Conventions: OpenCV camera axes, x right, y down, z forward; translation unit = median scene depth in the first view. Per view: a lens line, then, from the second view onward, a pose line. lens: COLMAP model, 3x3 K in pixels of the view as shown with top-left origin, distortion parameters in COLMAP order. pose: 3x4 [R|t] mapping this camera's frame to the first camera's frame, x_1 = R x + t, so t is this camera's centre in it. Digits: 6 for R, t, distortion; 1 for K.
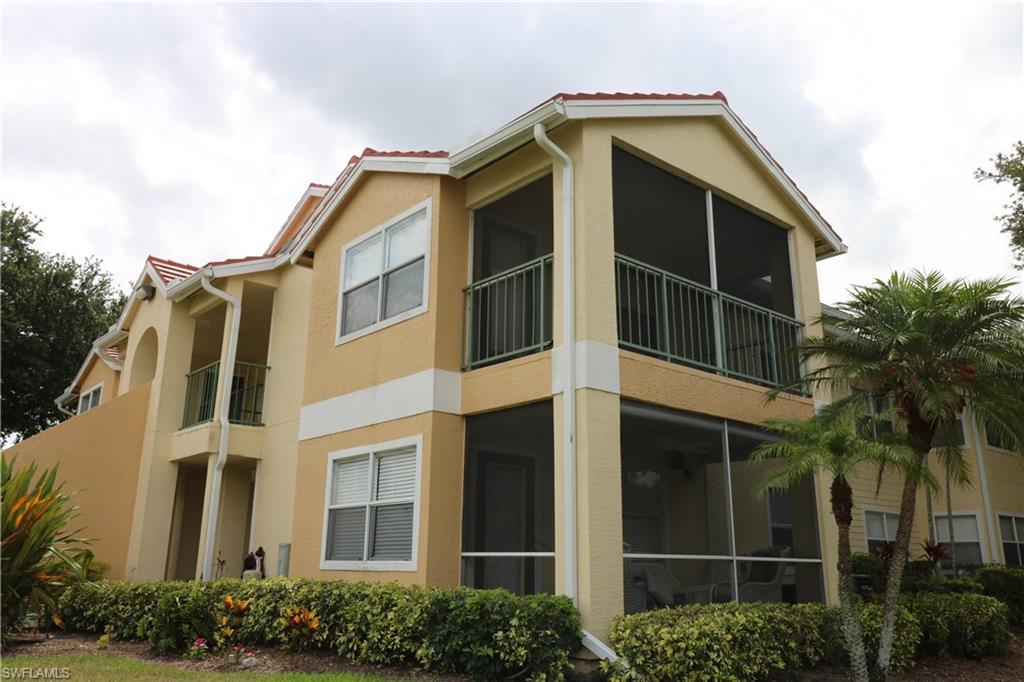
lens RADIAL K [[801.6, 0, 510.2], [0, 801.6, 335.7], [0, 0, 1]] dist [0.007620, -0.010137]
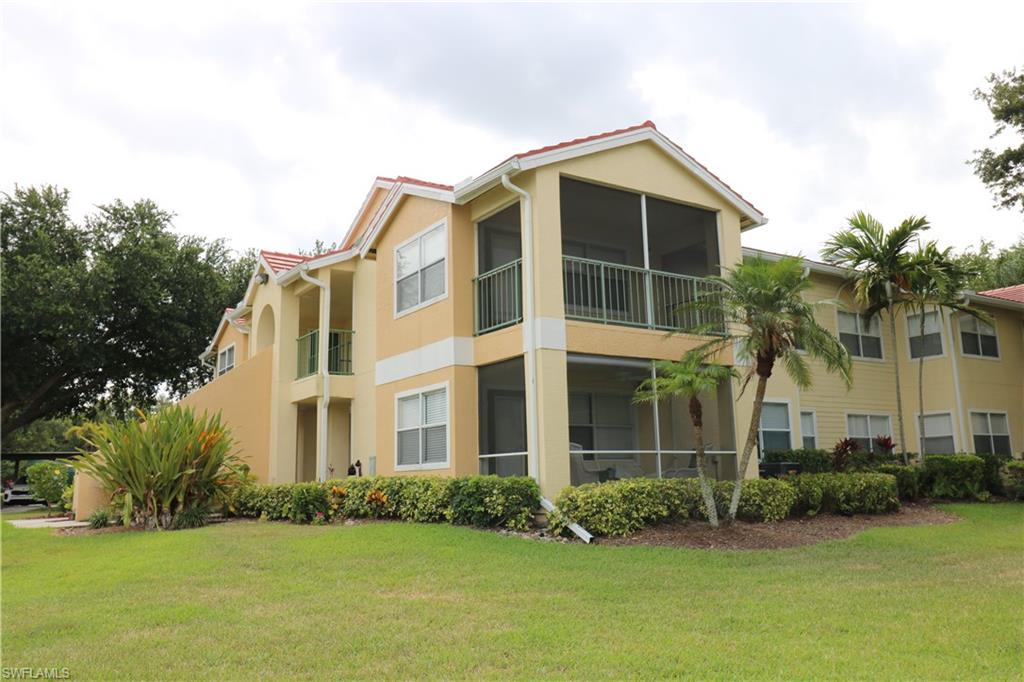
lens RADIAL K [[801.6, 0, 513.2], [0, 801.6, 341.5], [0, 0, 1]] dist [0.007620, -0.010137]
pose [[0.990803, -0.056671, -0.122872, 0.185235], [0.069397, 0.992371, 0.101897, -0.088398], [0.116160, -0.109487, 0.987178, -0.436930]]
